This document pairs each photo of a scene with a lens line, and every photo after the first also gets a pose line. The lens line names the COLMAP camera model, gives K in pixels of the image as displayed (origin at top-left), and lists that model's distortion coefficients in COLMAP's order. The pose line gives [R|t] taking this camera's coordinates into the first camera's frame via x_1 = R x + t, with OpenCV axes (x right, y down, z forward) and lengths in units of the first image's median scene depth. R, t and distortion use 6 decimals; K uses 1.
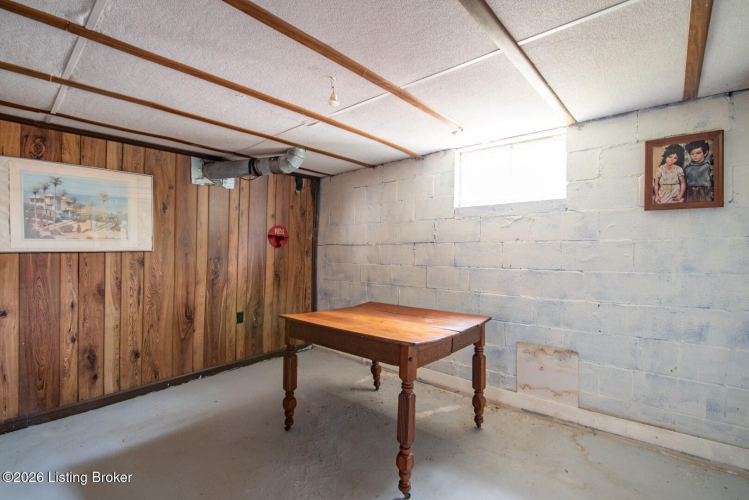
lens RADIAL K [[349.1, 0, 374.5], [0, 349.1, 250.0], [0, 0, 1]] dist [-0.022143, 0.000605]
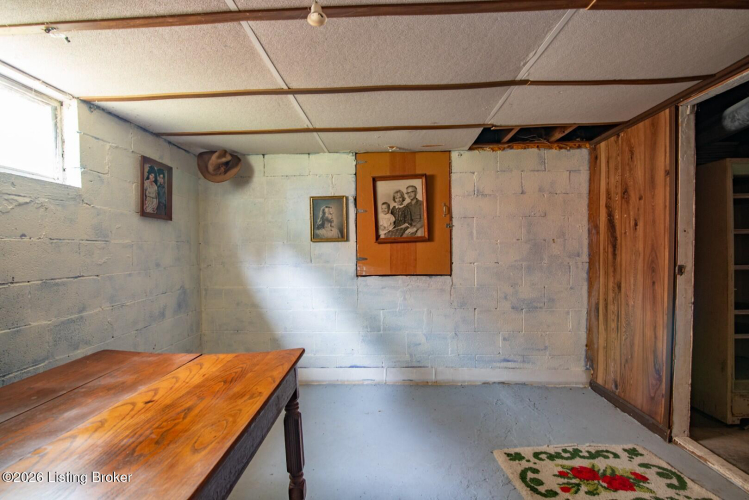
lens RADIAL K [[349.1, 0, 374.5], [0, 349.1, 250.0], [0, 0, 1]] dist [-0.022143, 0.000605]
pose [[-0.638060, 0.003497, 0.769978, -0.551337], [0.010450, 0.999937, 0.004119, 0.000194], [-0.769915, 0.010674, -0.638057, 1.083213]]
